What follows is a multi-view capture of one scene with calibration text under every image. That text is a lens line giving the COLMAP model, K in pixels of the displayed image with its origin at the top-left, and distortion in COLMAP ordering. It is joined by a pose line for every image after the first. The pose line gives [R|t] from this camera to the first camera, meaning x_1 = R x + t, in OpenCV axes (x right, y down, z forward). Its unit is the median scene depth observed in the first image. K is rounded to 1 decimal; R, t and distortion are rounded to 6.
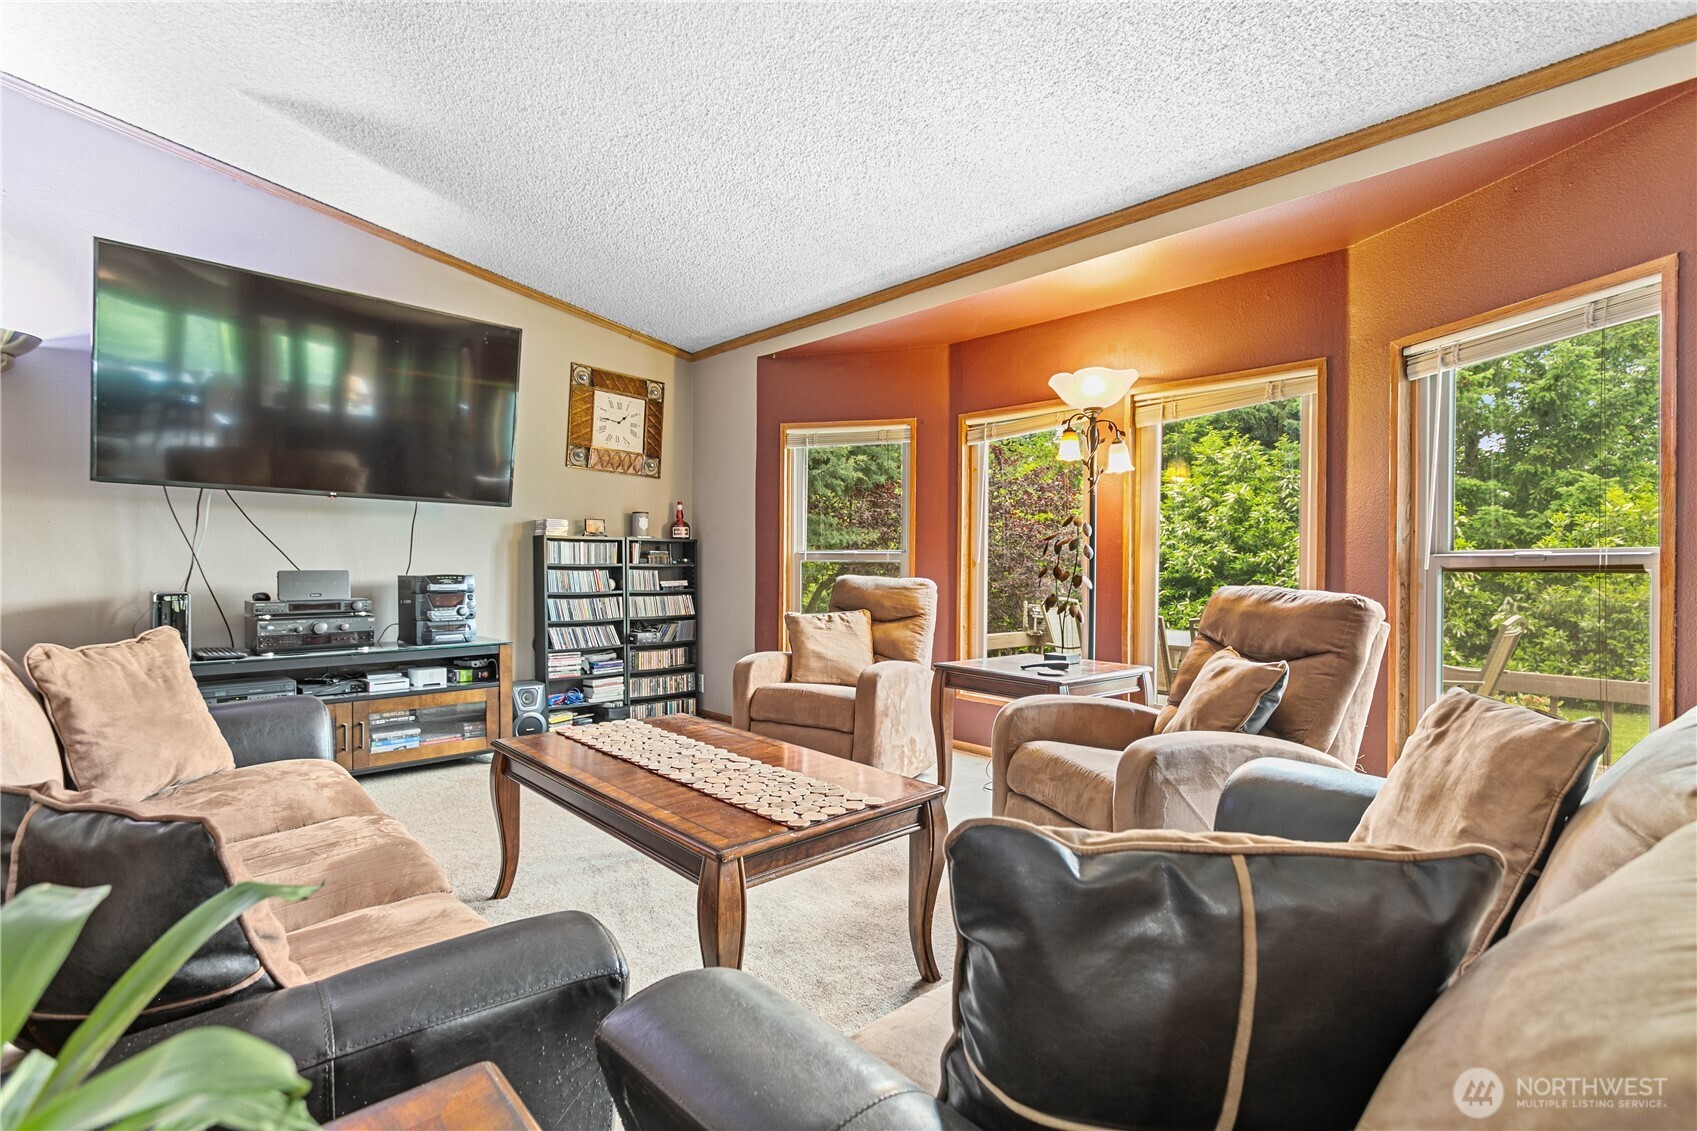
lens RADIAL K [[817.1, 0, 859.3], [0, 817.1, 567.2], [0, 0, 1]] dist [0.016583, -0.000282]
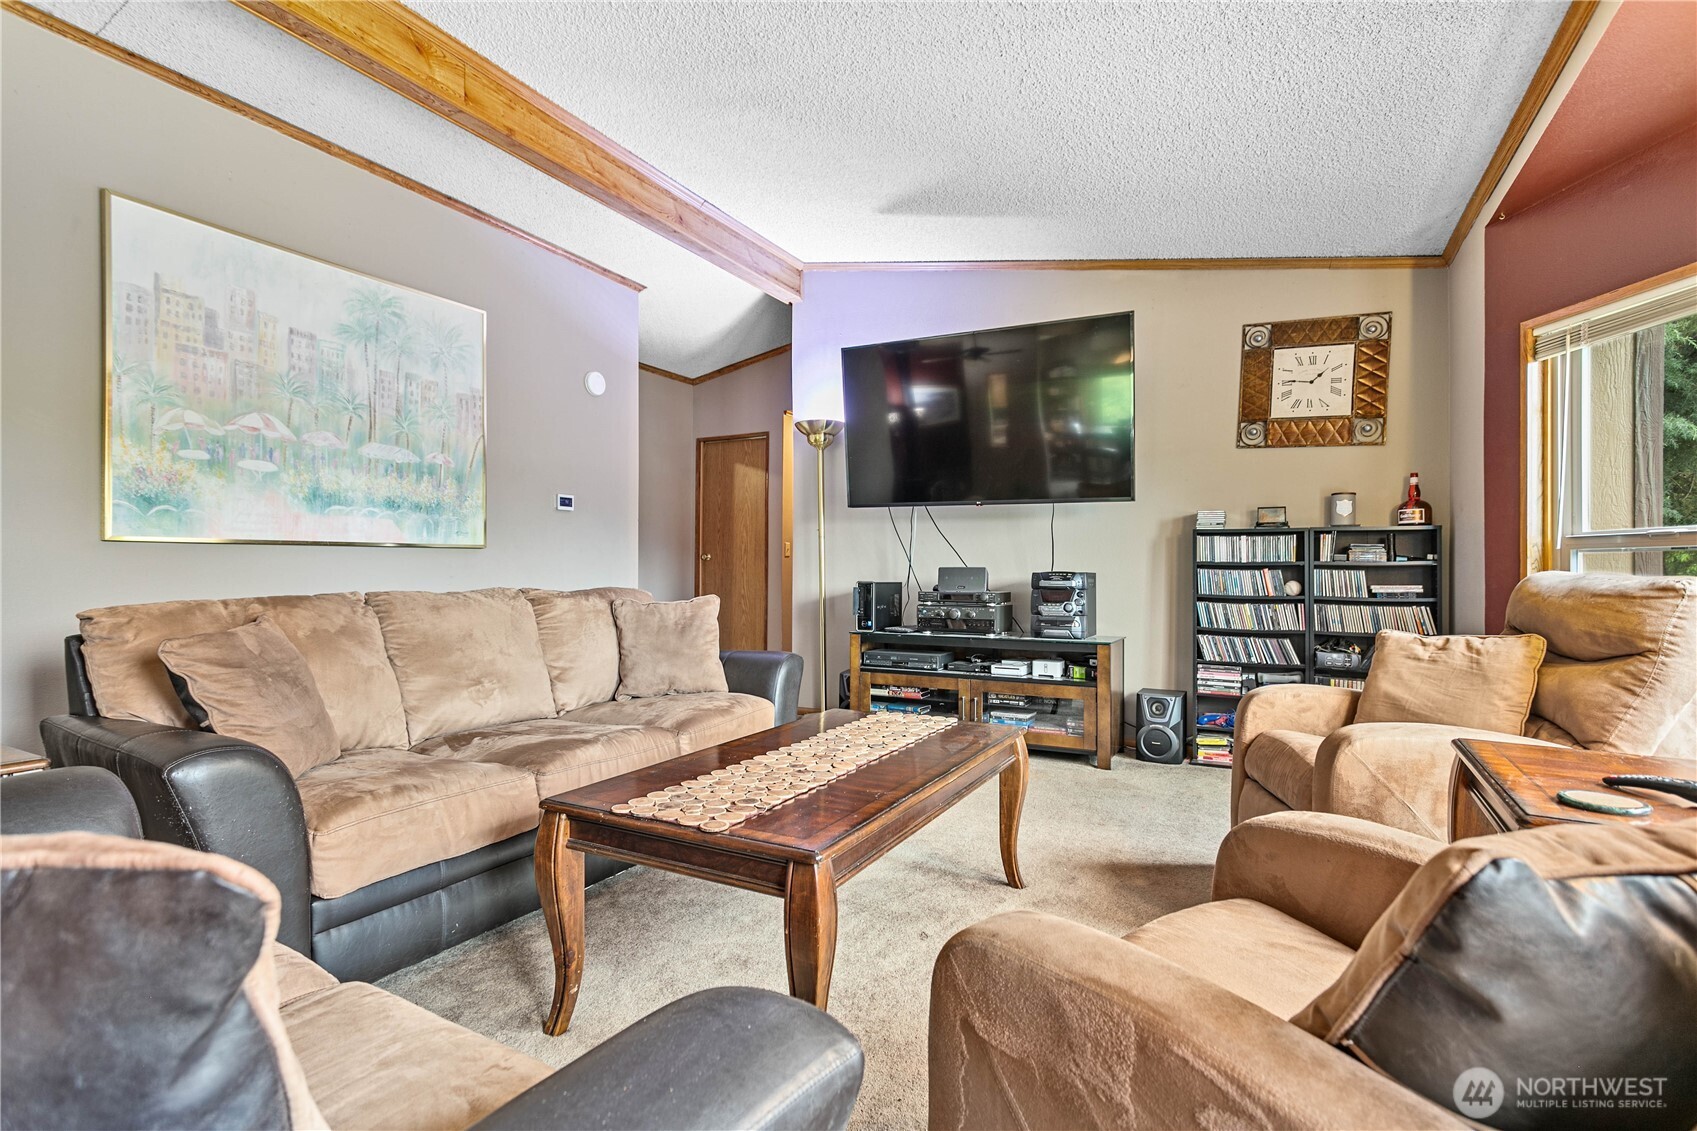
lens RADIAL K [[817.1, 0, 855.6], [0, 817.1, 563.7], [0, 0, 1]] dist [0.016583, -0.000282]
pose [[0.314627, -0.015472, -0.949089, 0.330930], [-0.011626, 0.999729, -0.020152, 0.019350], [0.949144, 0.017375, 0.314362, 0.360291]]
